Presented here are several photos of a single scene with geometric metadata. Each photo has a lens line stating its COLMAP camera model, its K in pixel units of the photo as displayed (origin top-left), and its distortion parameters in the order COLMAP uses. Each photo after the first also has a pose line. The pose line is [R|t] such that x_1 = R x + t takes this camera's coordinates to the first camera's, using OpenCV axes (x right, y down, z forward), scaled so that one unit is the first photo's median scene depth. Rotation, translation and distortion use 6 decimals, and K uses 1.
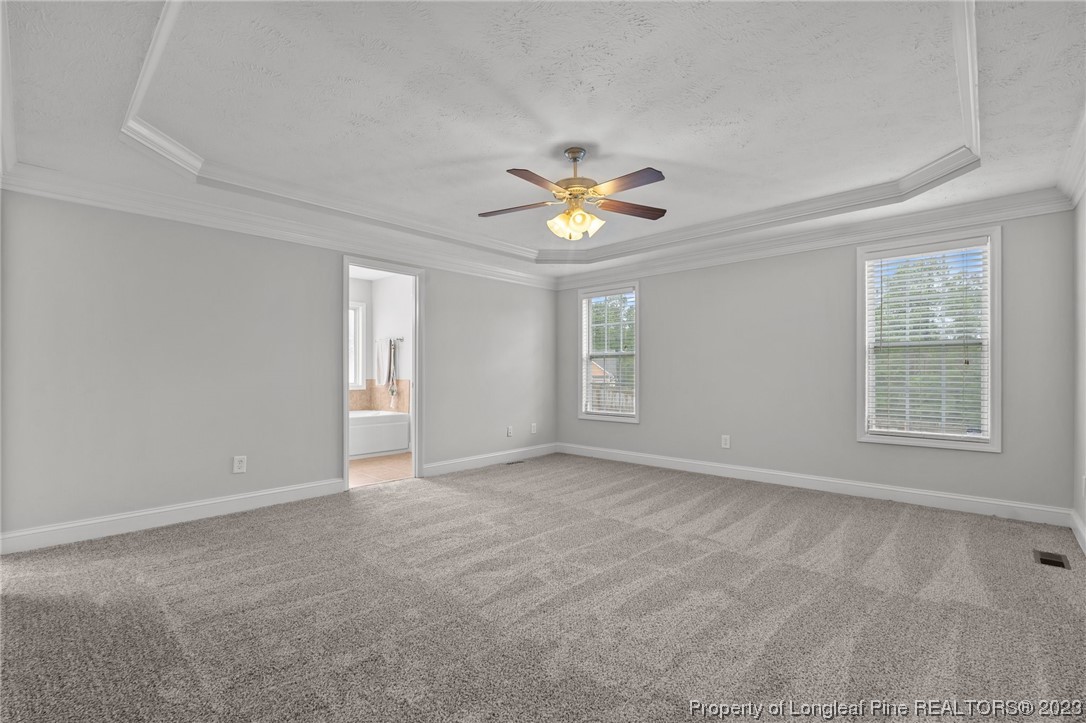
lens RADIAL K [[476.4, 0, 536.1], [0, 476.4, 367.9], [0, 0, 1]] dist [-0.007106, 0.002380]
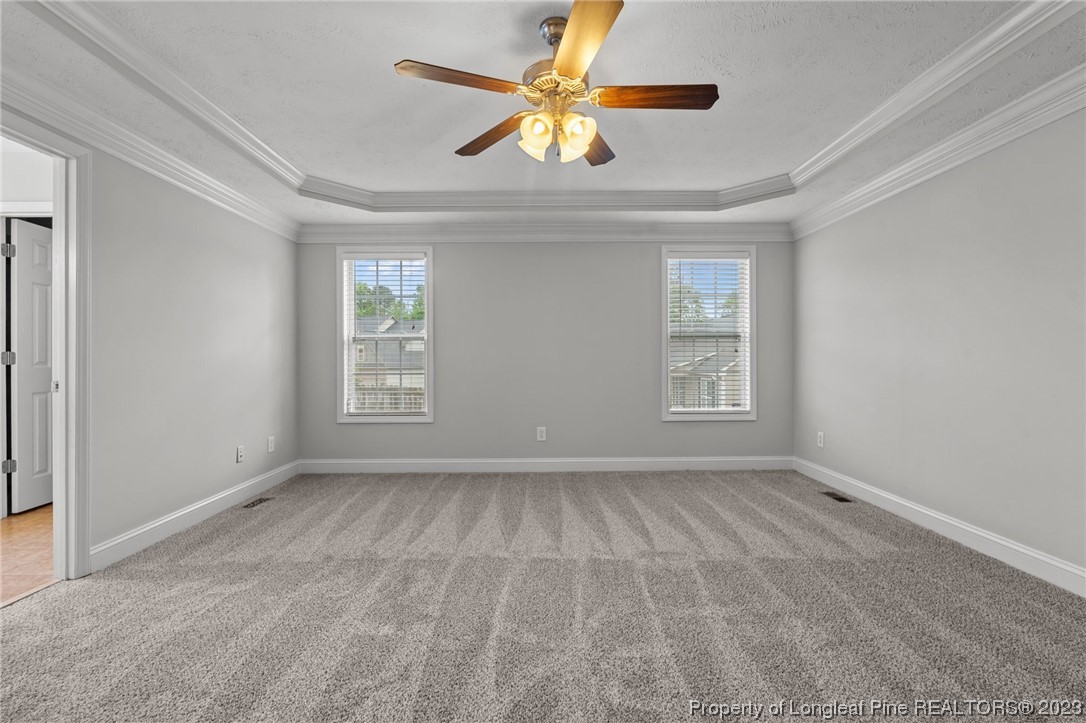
lens RADIAL K [[476.4, 0, 544.4], [0, 476.4, 355.2], [0, 0, 1]] dist [-0.007106, 0.002380]
pose [[0.720192, 0.005731, 0.693751, -0.315663], [-0.003867, 0.999984, -0.004246, 0.007510], [-0.693764, 0.000375, 0.720203, 0.430721]]
